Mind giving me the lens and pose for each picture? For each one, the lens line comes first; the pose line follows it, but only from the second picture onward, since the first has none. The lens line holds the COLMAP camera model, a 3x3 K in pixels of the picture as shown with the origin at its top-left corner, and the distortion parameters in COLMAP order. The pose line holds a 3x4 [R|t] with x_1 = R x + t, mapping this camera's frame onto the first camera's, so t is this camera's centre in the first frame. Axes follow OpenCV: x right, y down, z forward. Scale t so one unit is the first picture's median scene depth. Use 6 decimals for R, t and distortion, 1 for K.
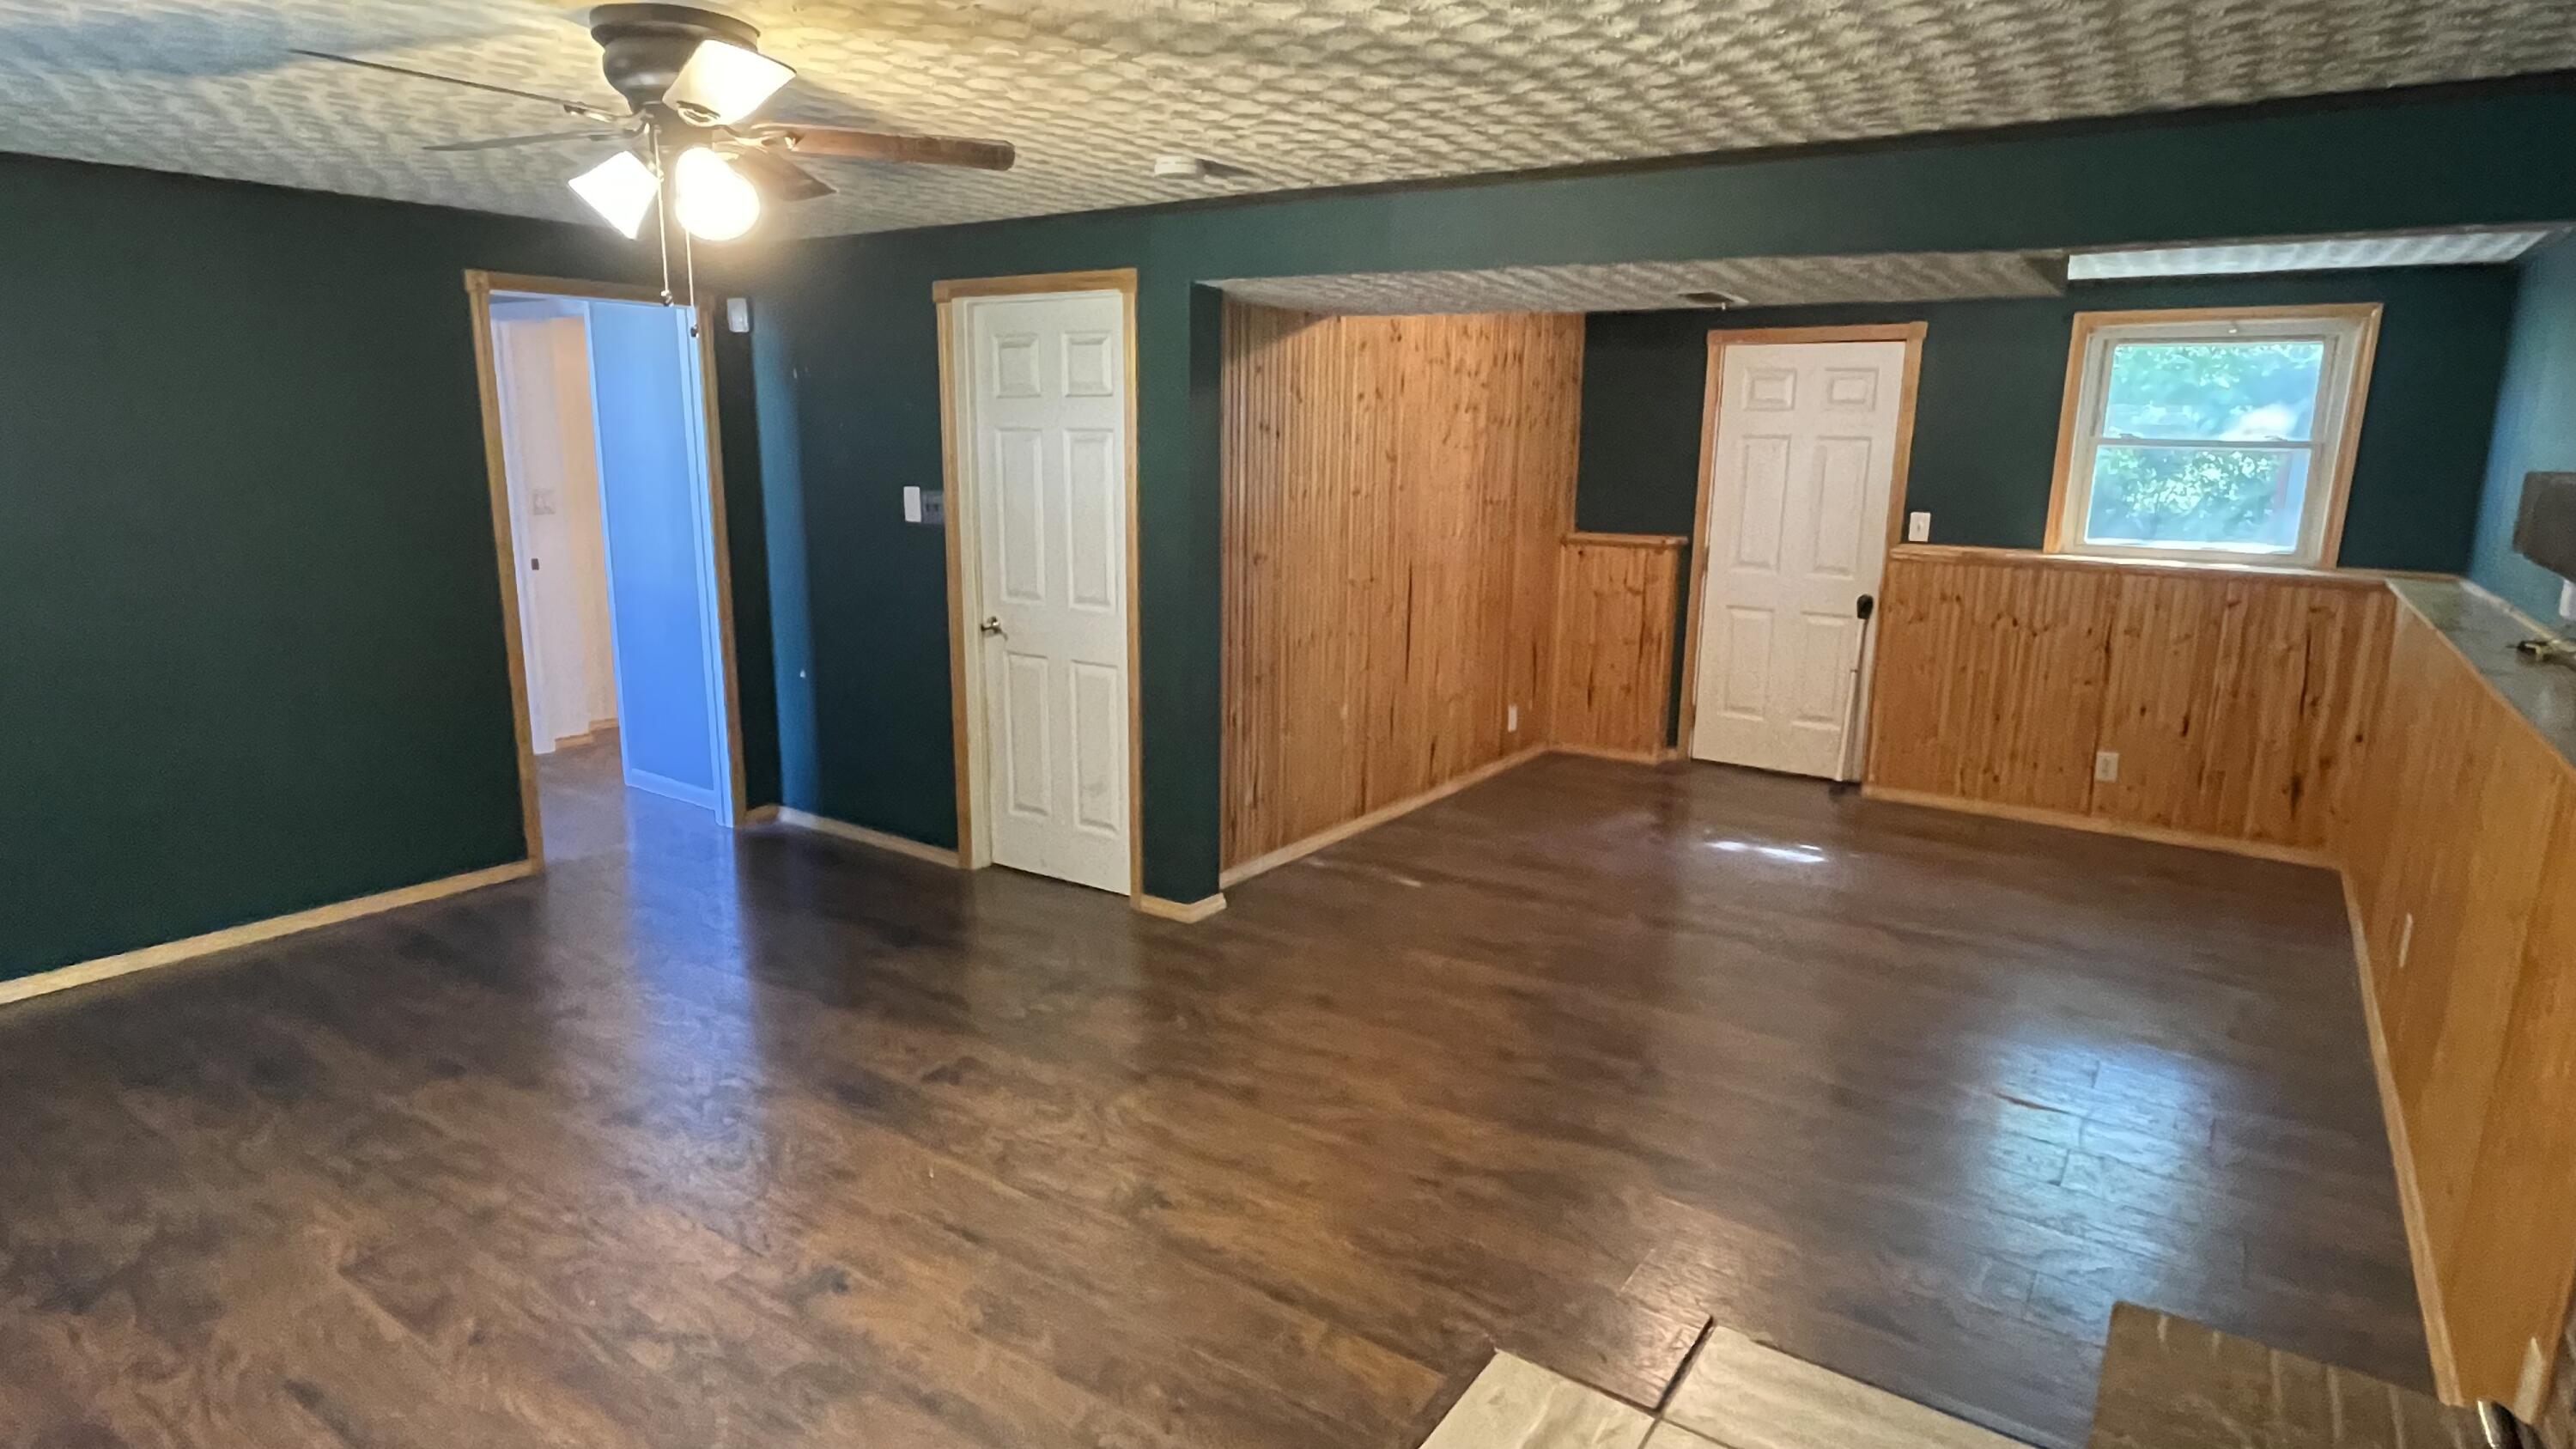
lens RADIAL K [[1374.9, 0, 1280.1], [0, 1374.9, 718.5], [0, 0, 1]] dist [-0.002397, -0.000208]
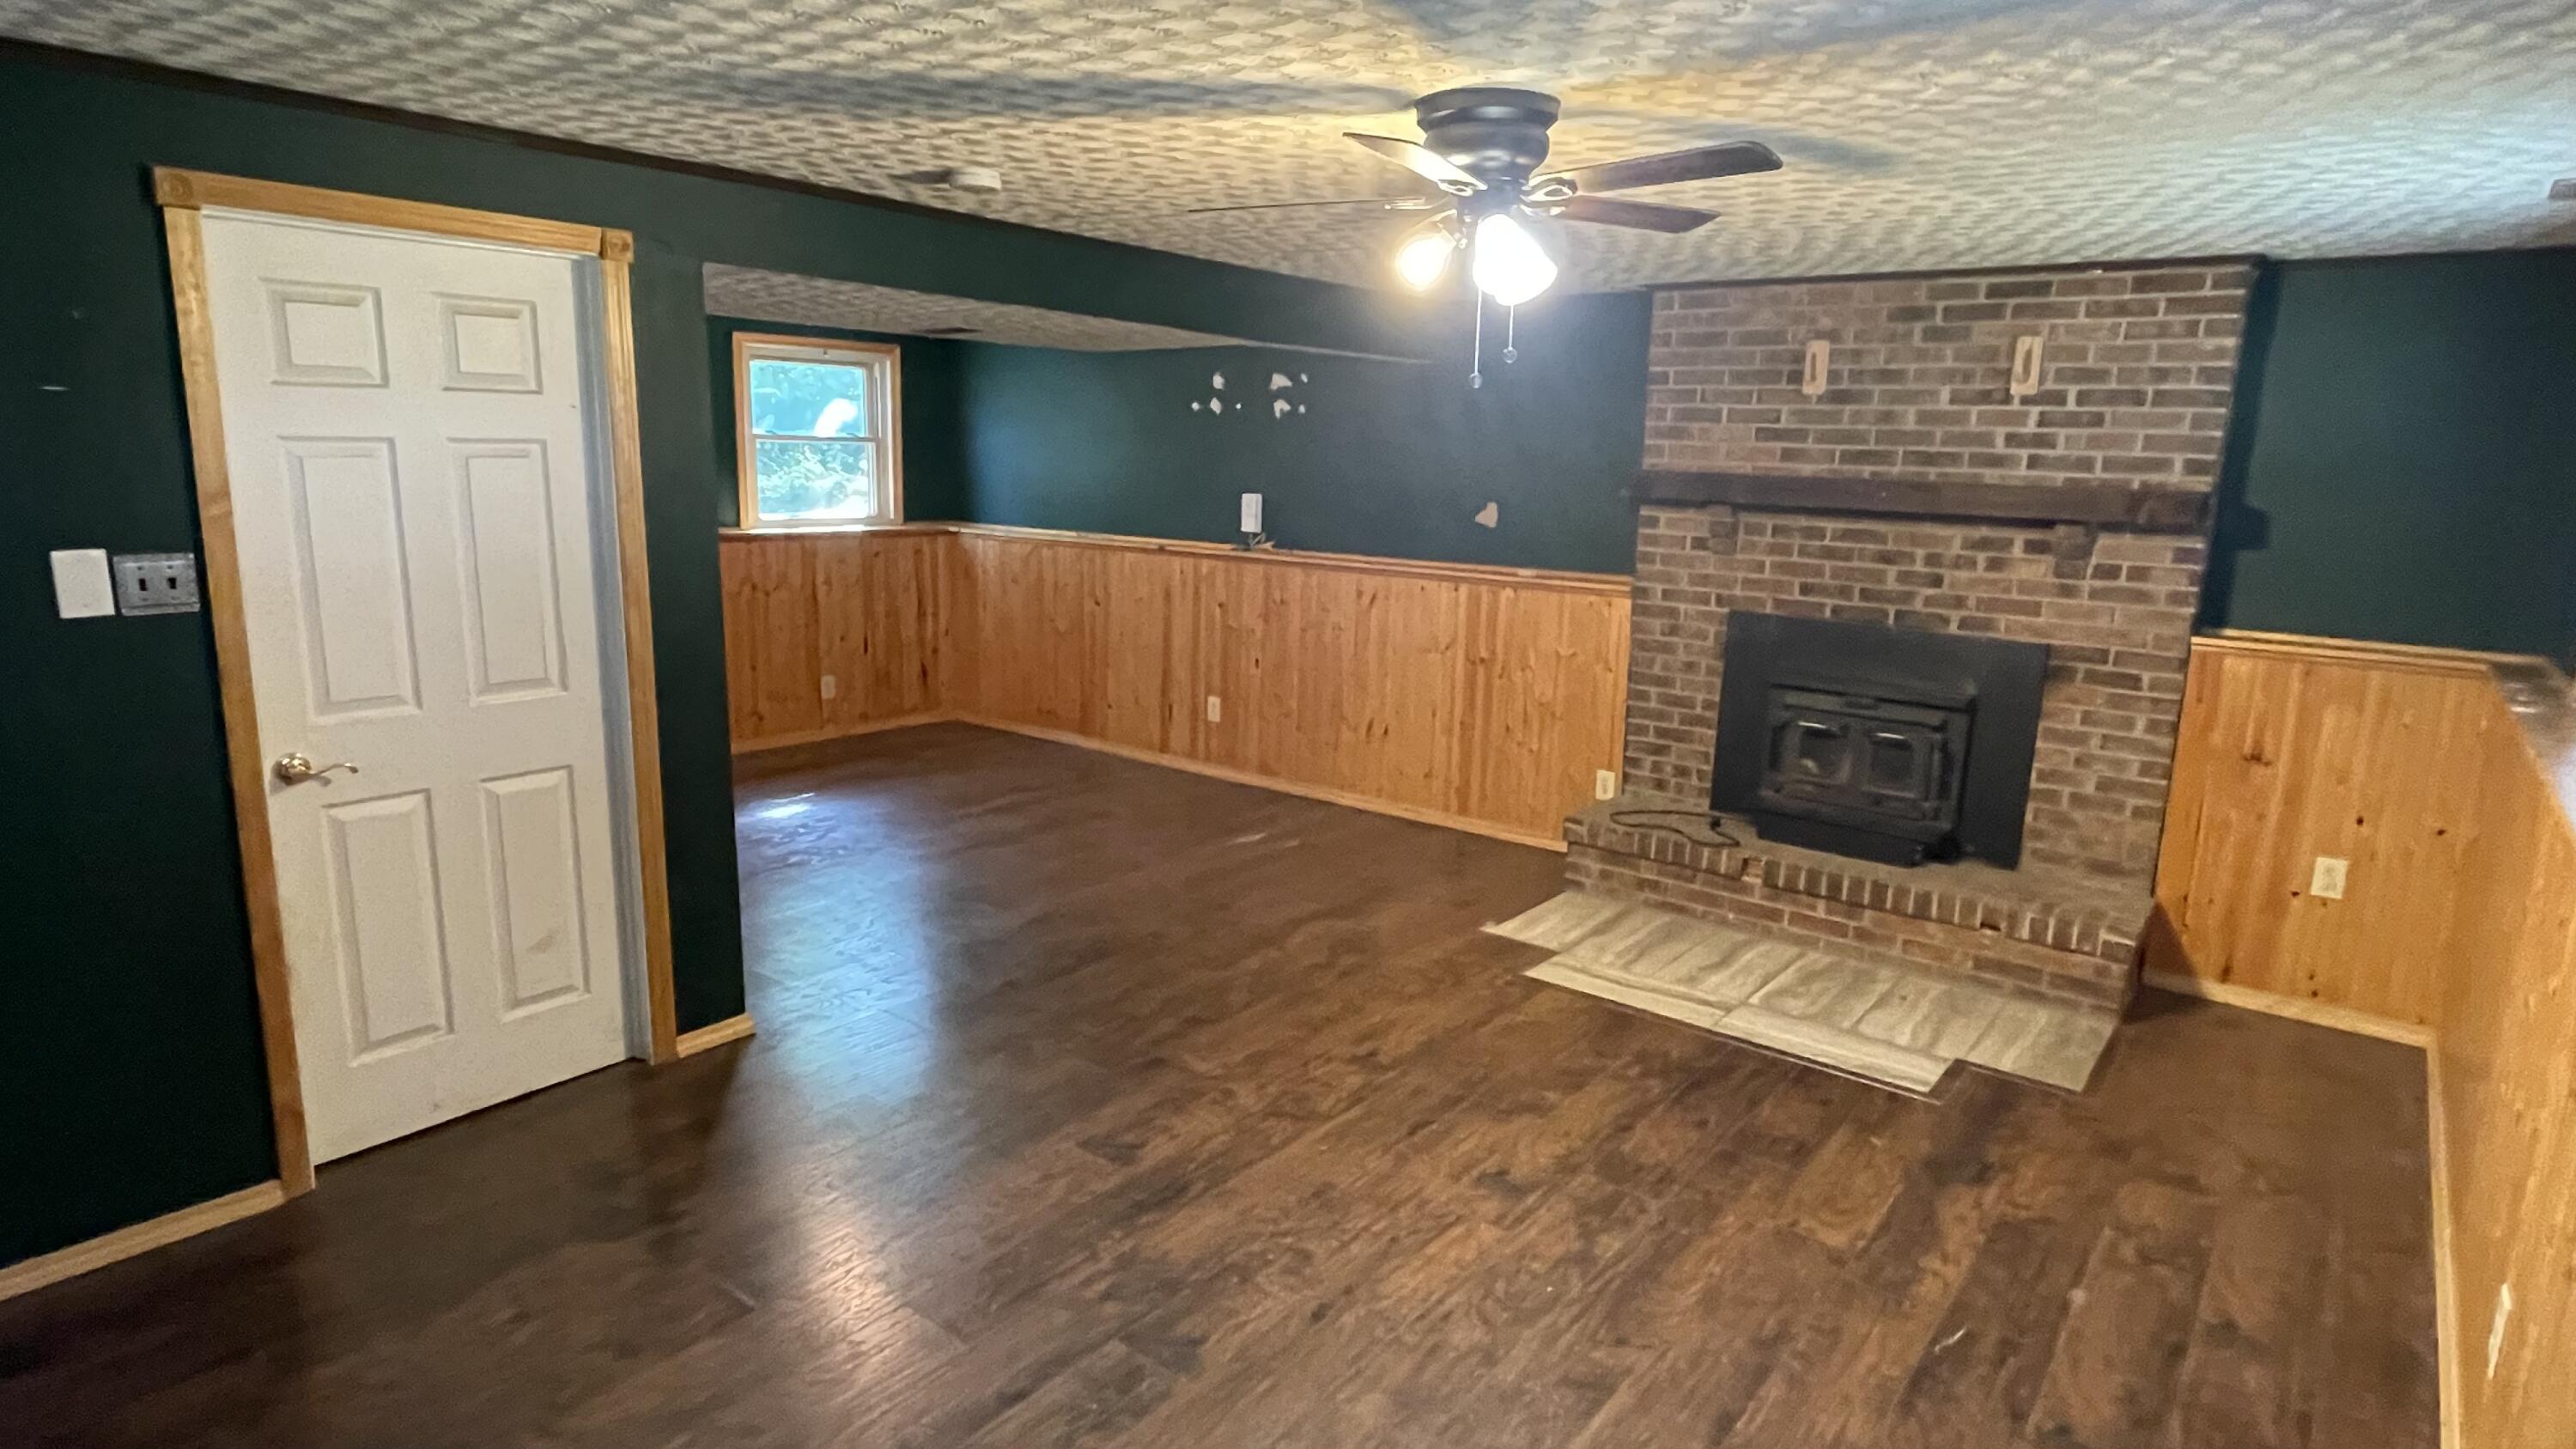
lens RADIAL K [[1374.9, 0, 1280.1], [0, 1374.9, 718.5], [0, 0, 1]] dist [-0.002397, -0.000208]
pose [[0.072040, -0.205713, 0.975957, -0.754566], [0.180867, 0.964971, 0.190047, -0.125443], [-0.980866, 0.162827, 0.106723, 0.524535]]
